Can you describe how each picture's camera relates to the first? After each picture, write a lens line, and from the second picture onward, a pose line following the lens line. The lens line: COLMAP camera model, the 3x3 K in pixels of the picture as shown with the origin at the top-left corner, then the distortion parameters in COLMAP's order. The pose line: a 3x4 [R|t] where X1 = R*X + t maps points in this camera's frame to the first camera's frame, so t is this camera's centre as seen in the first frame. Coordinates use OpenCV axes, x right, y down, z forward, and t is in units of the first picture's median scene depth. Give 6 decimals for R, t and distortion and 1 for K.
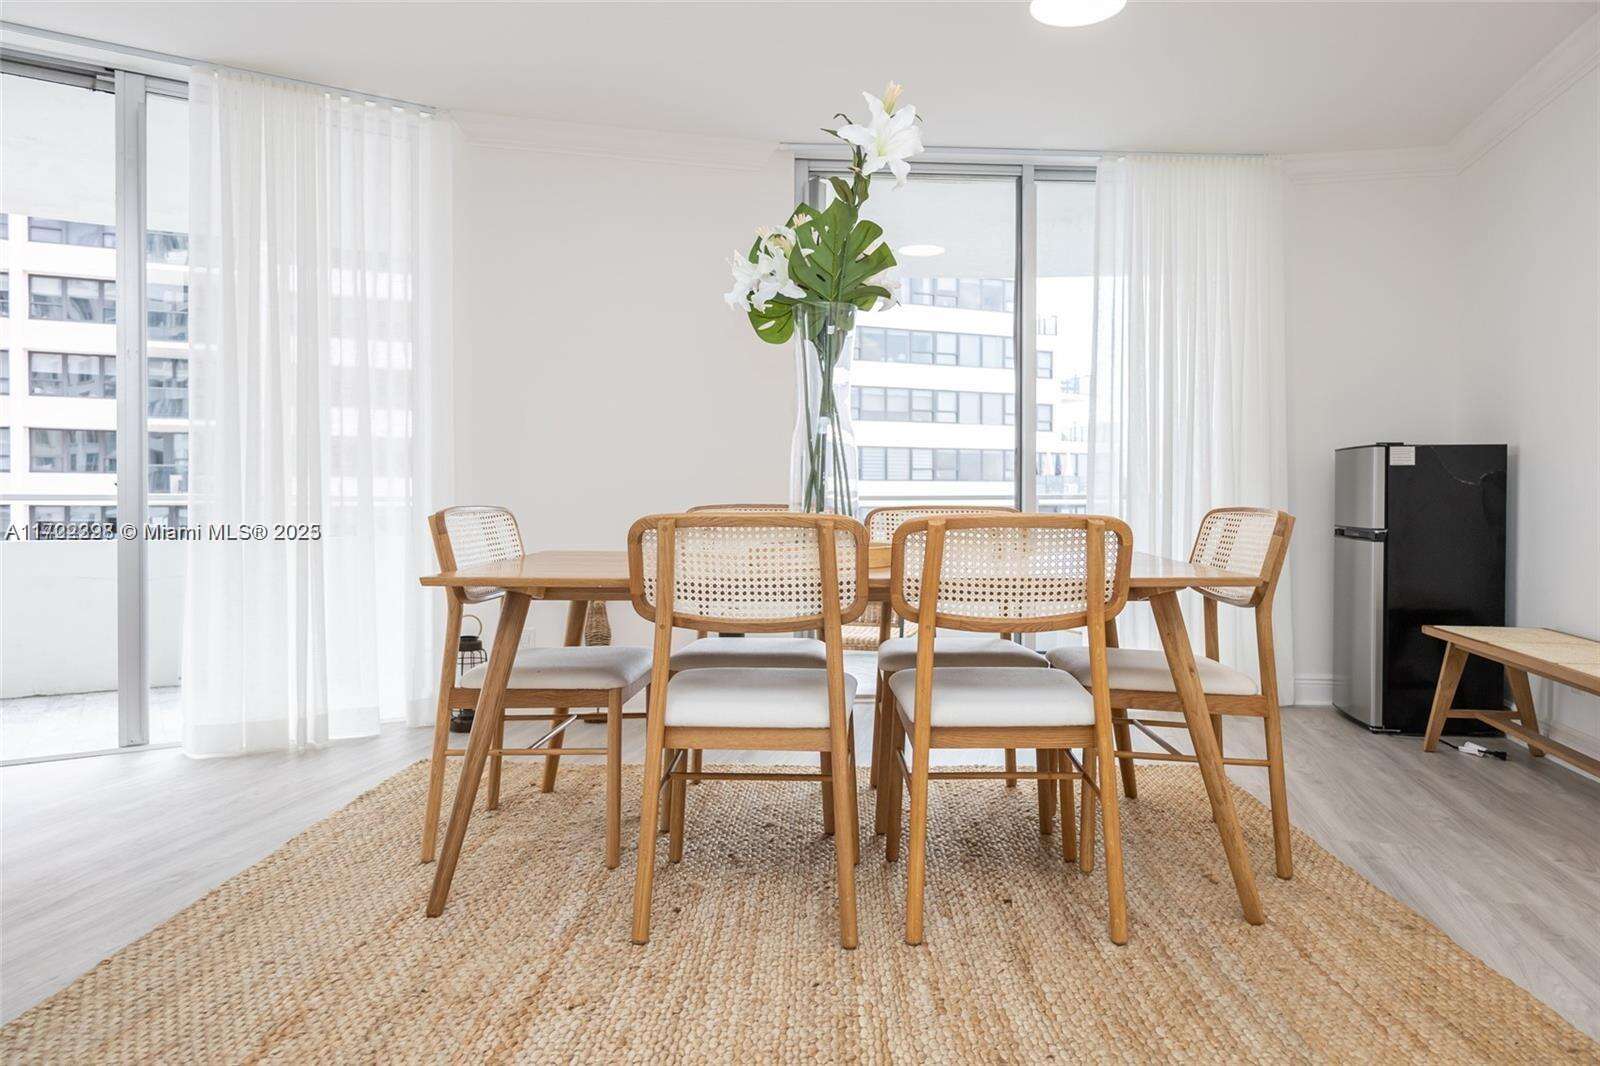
lens RADIAL K [[1091.7, 0, 800.8], [0, 1091.7, 514.0], [0, 0, 1]] dist [0.005506, 0.005220]
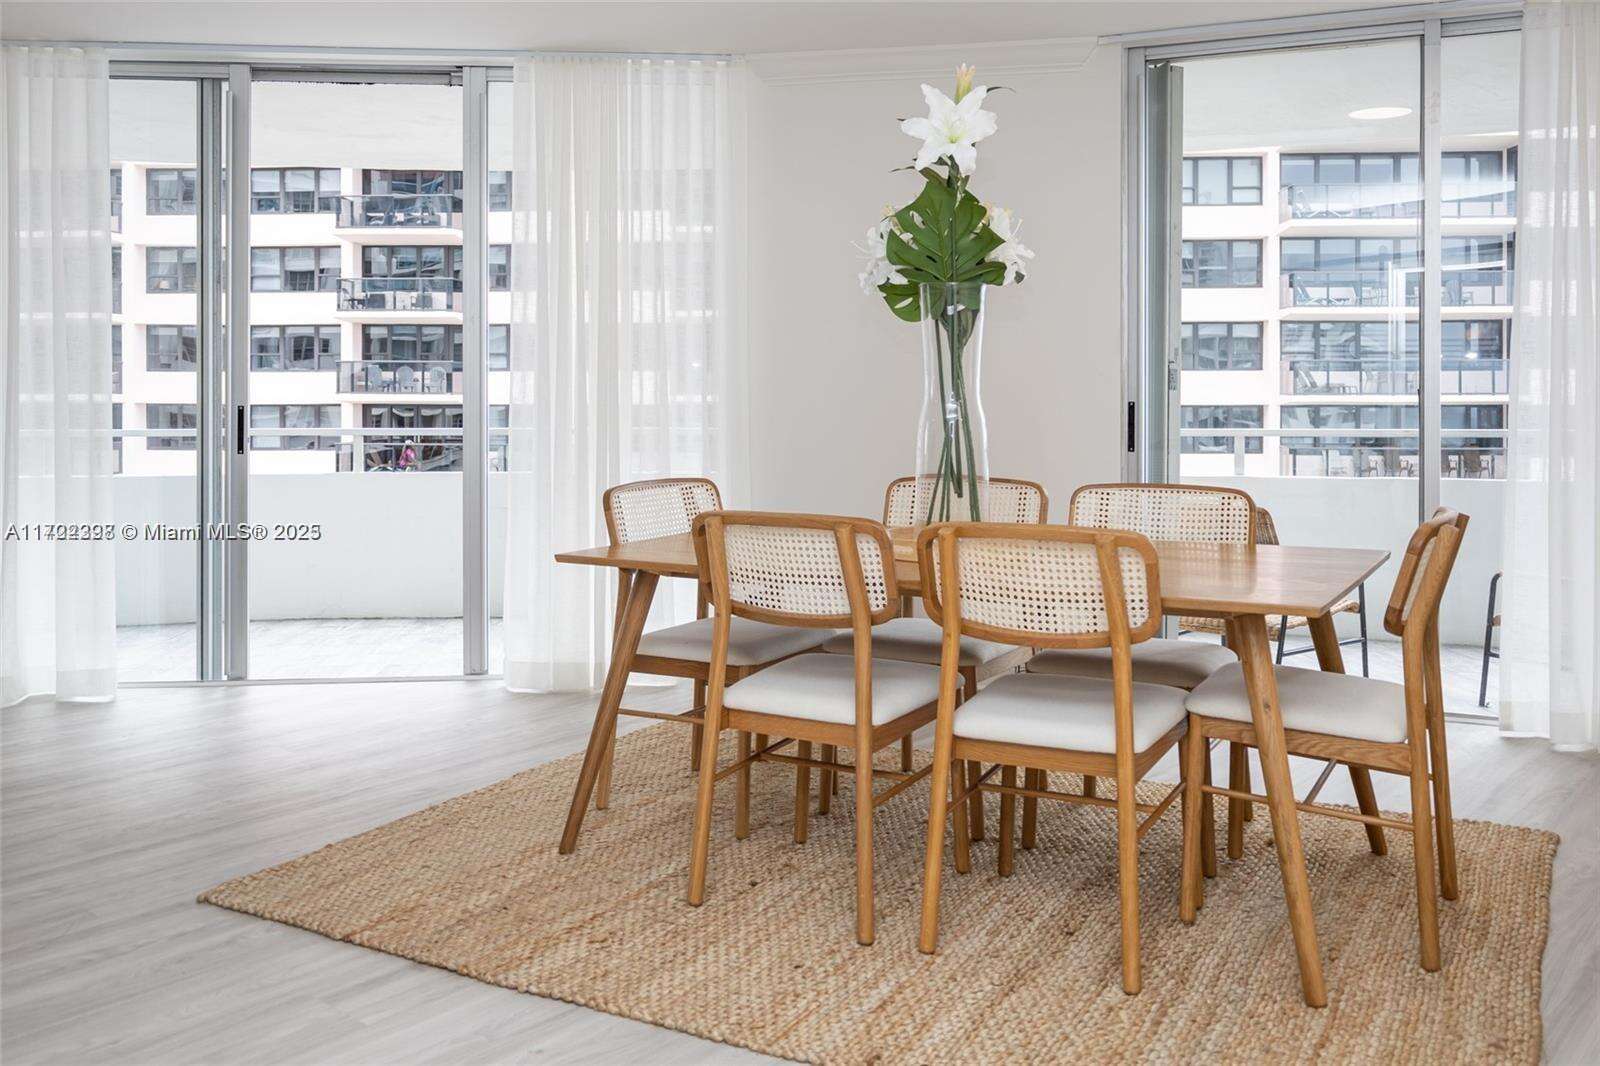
lens RADIAL K [[1470.9, 0, 799.4], [0, 1470.9, 389.7], [0, 0, 1]] dist [-0.001027, 0.002828]
pose [[0.875526, 0.000060, -0.483171, 0.520881], [-0.003341, 0.999977, -0.005930, -0.088965], [0.483159, 0.006806, 0.875506, -0.185856]]
